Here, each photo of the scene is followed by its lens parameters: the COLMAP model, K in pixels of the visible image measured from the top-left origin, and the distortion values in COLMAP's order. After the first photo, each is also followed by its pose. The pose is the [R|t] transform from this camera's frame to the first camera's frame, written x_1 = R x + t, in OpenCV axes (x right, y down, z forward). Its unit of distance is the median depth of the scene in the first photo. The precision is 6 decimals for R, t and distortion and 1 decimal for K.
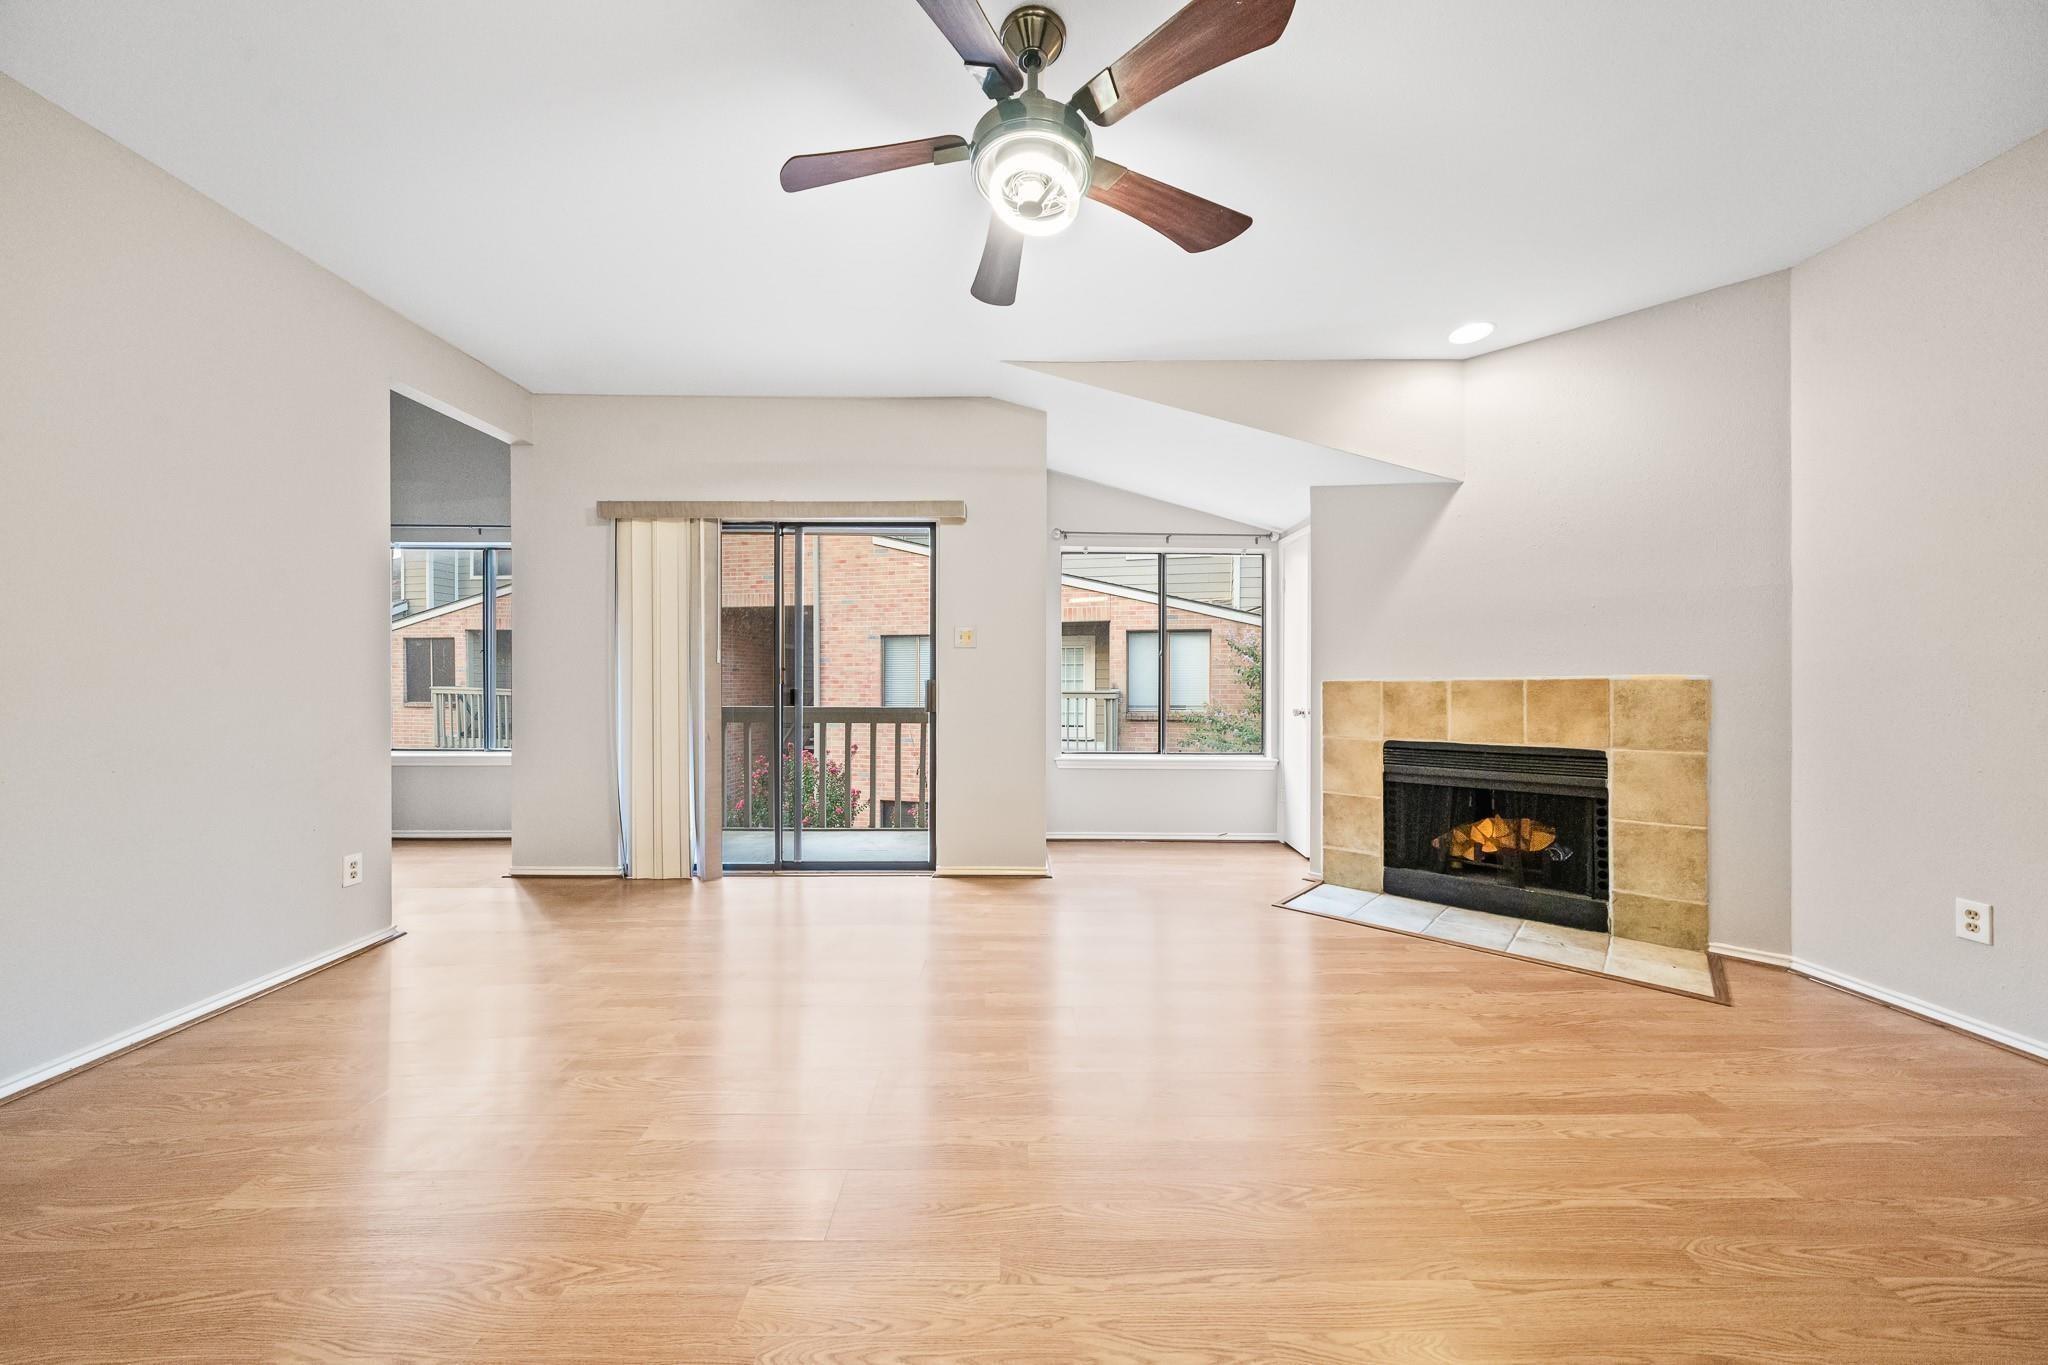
lens RADIAL K [[691.5, 0, 1019.0], [0, 691.5, 683.9], [0, 0, 1]] dist [-0.006420, 0.000431]
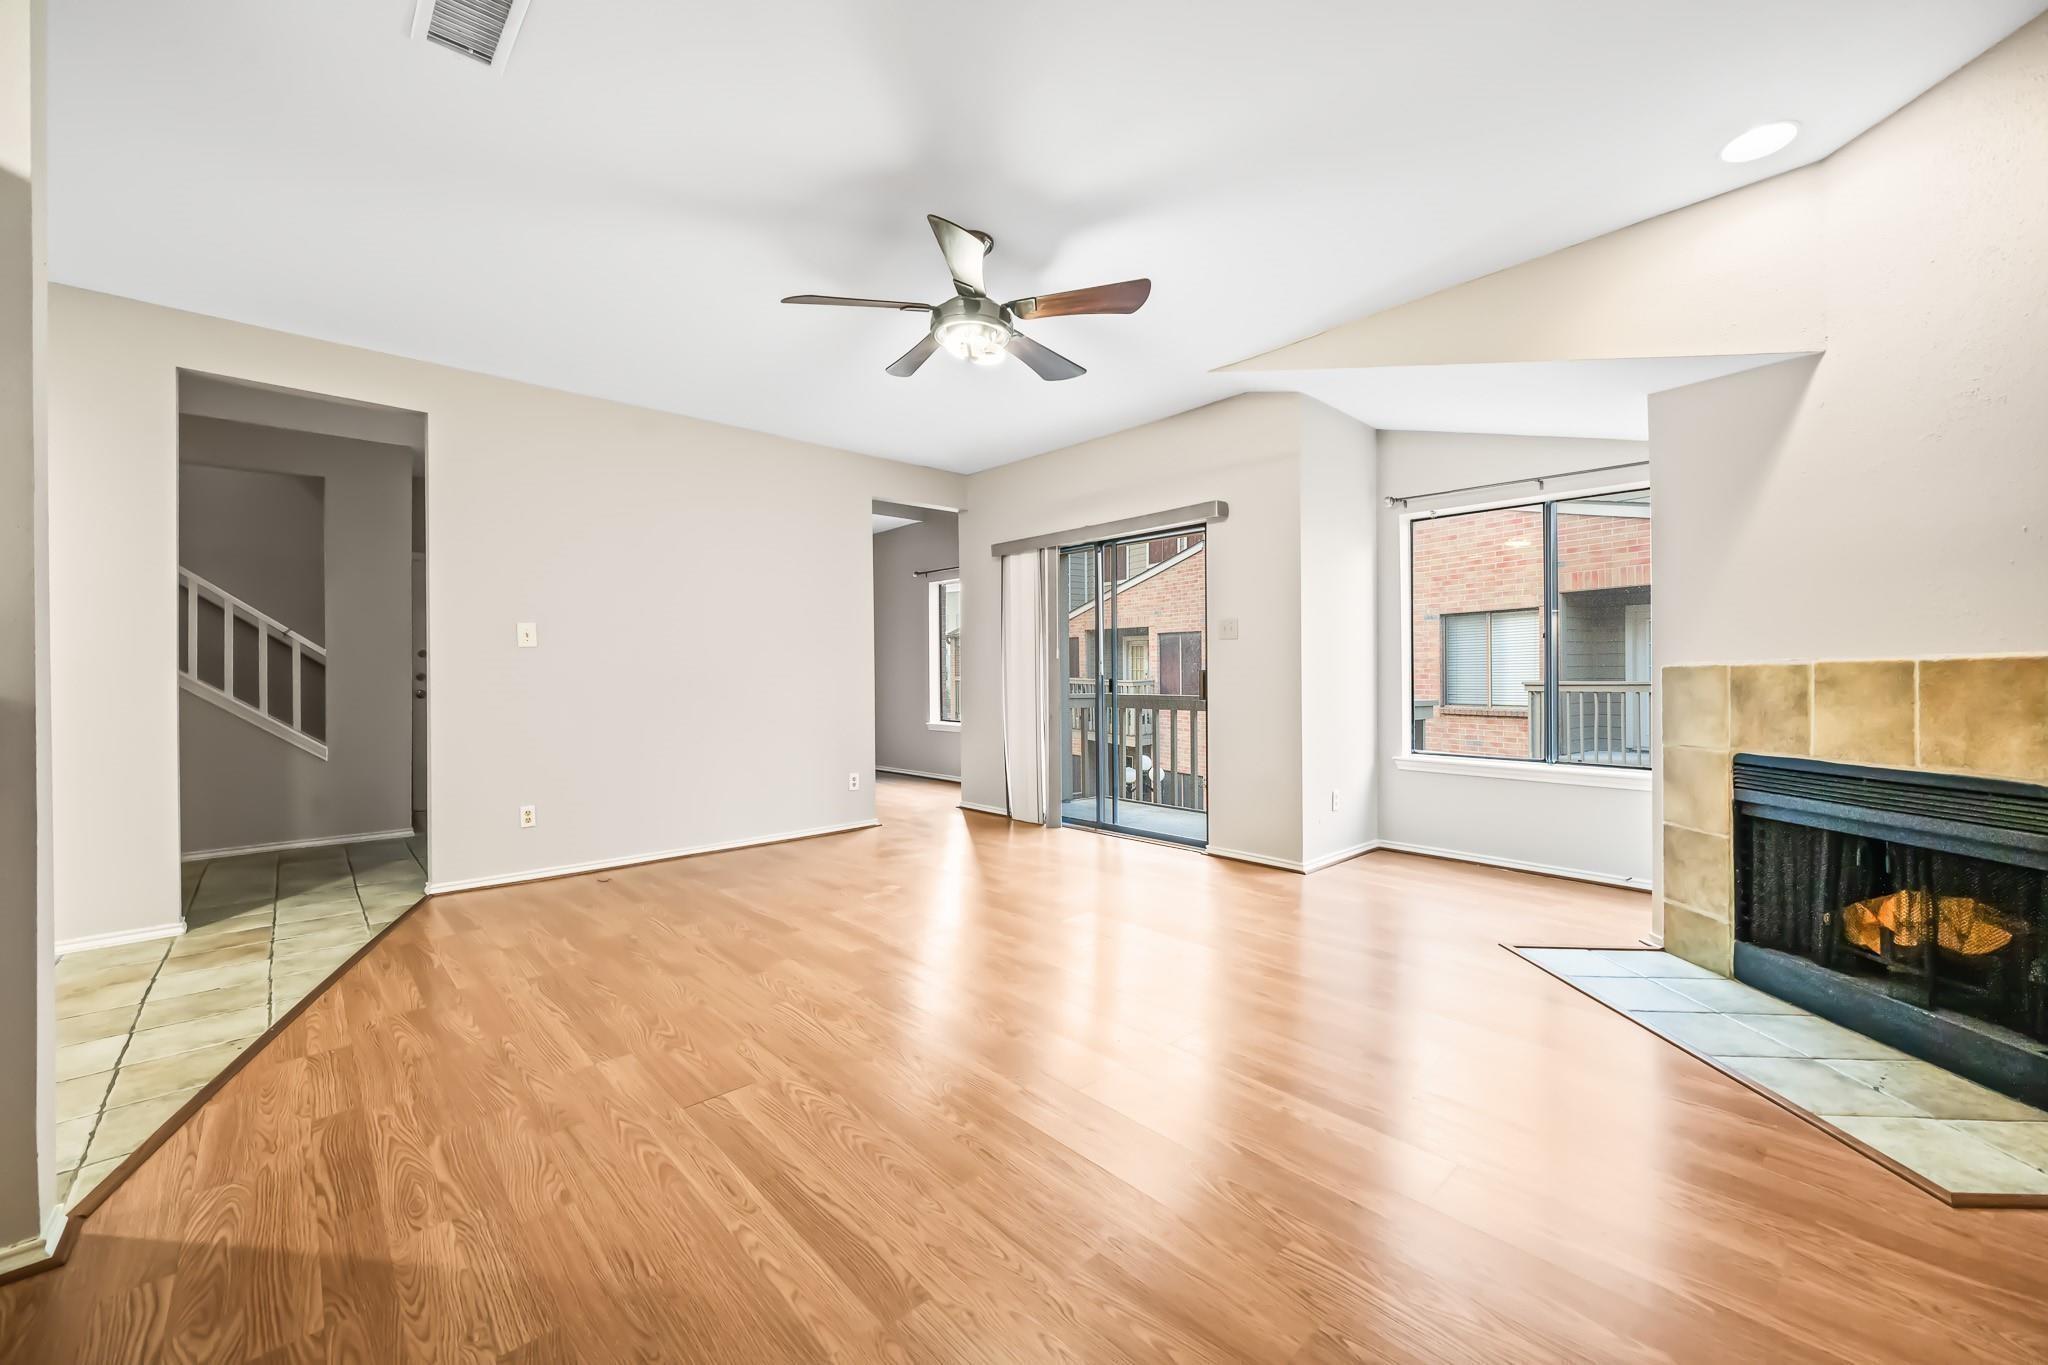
lens RADIAL K [[795.6, 0, 1018.6], [0, 795.6, 672.0], [0, 0, 1]] dist [-0.003471, 0.000277]
pose [[0.669346, -0.008991, -0.742896, 0.658915], [0.006946, 0.999959, -0.005844, 0.002427], [0.742918, -0.001249, 0.669381, -0.040648]]
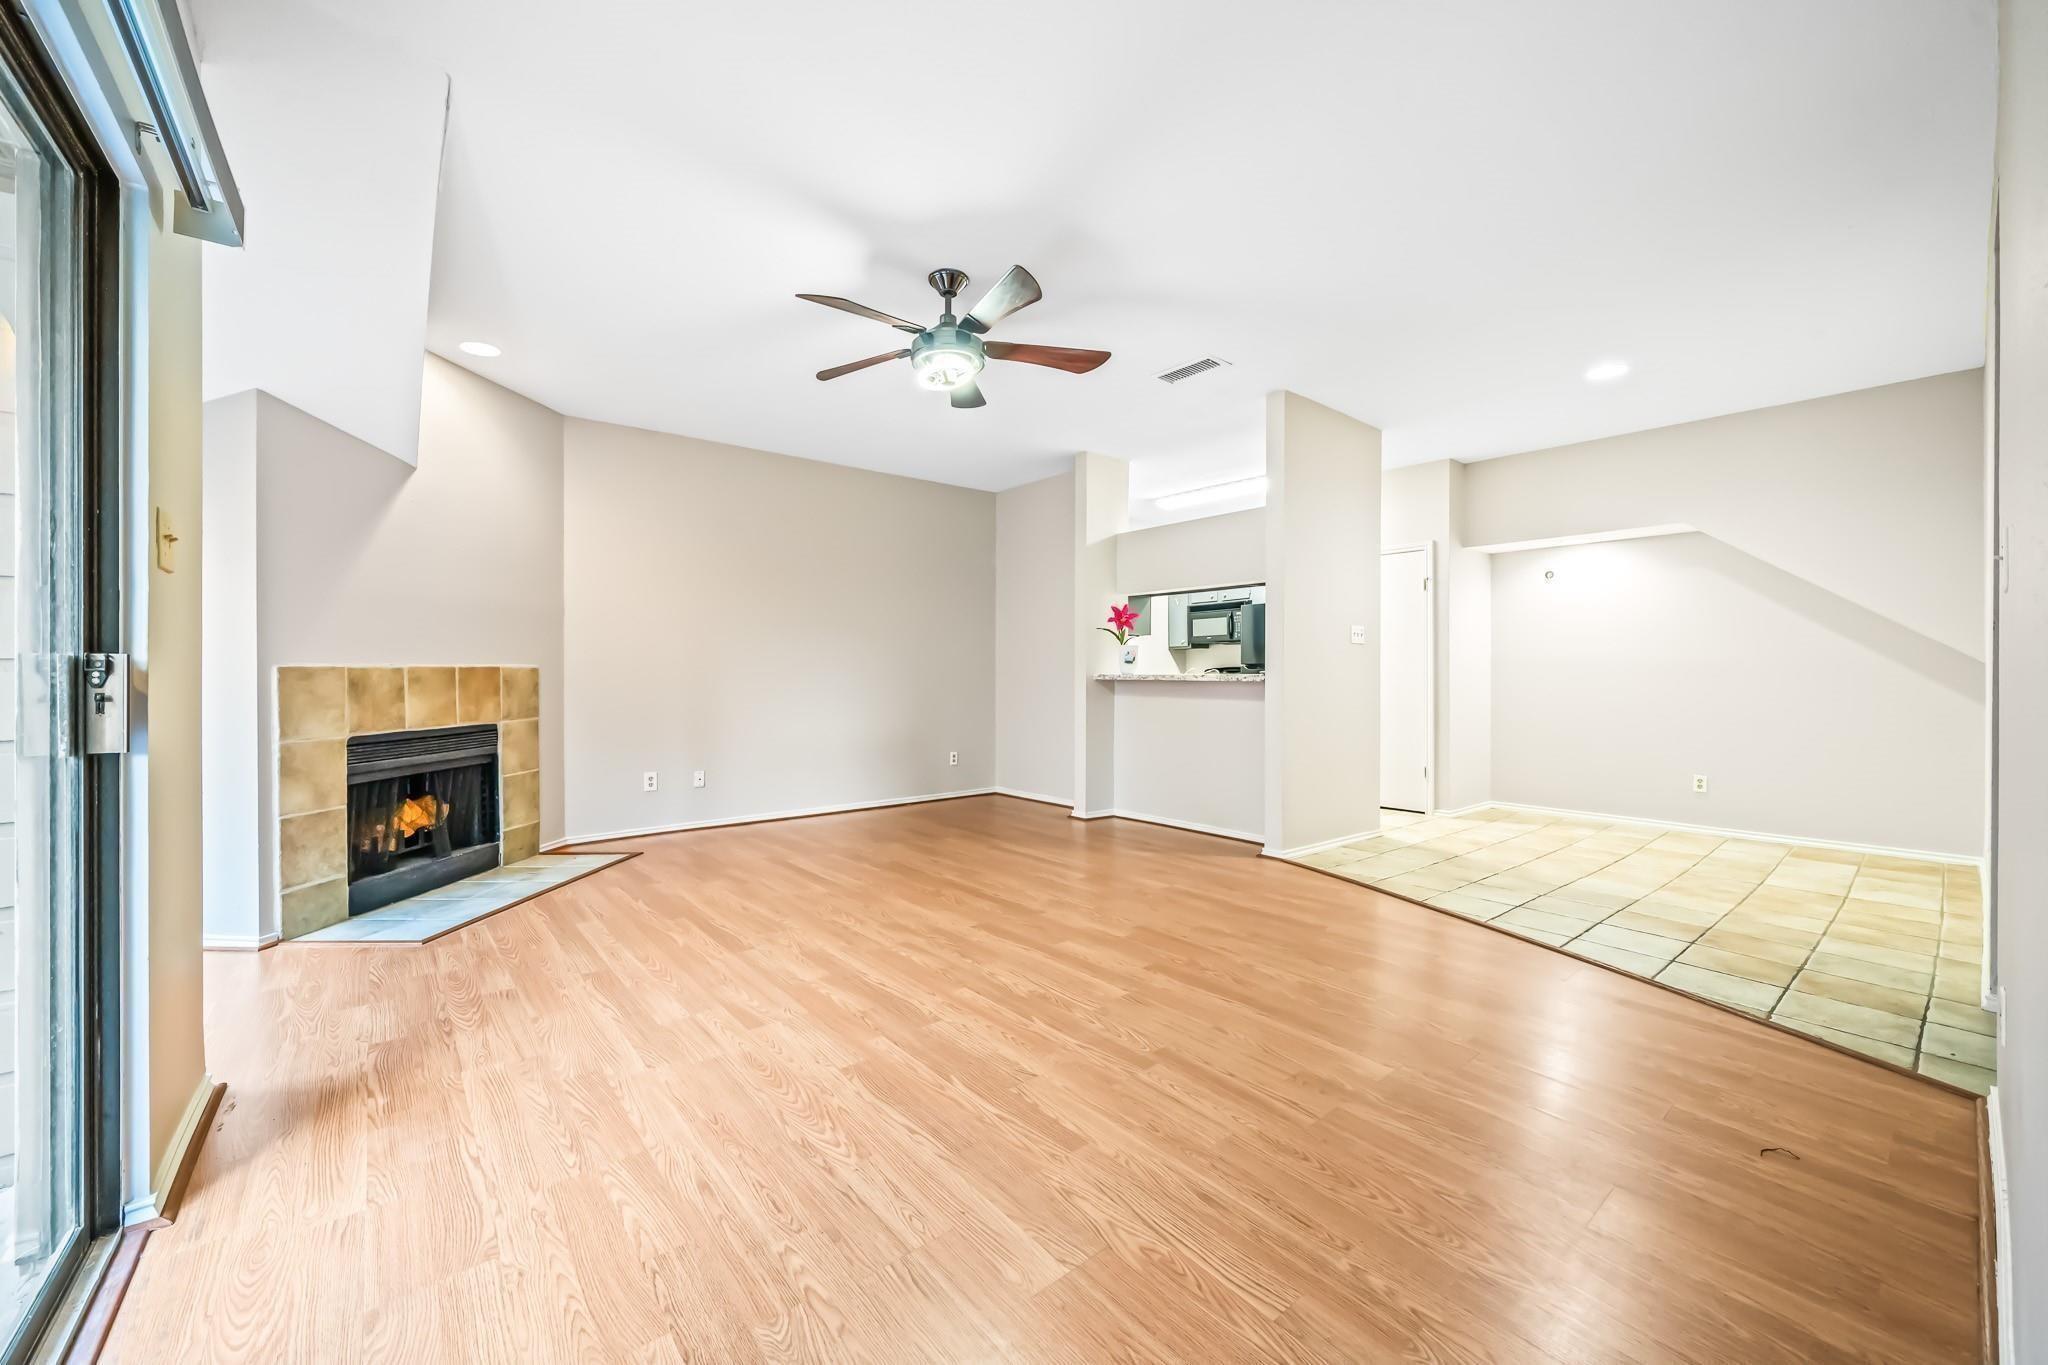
lens RADIAL K [[795.6, 0, 1015.3], [0, 795.6, 672.6], [0, 0, 1]] dist [-0.003471, 0.000277]
pose [[-0.620821, -0.000263, 0.783952, -0.762712], [-0.000926, 0.999999, -0.000397, 0.002368], [-0.783952, -0.000972, -0.620821, 0.993265]]
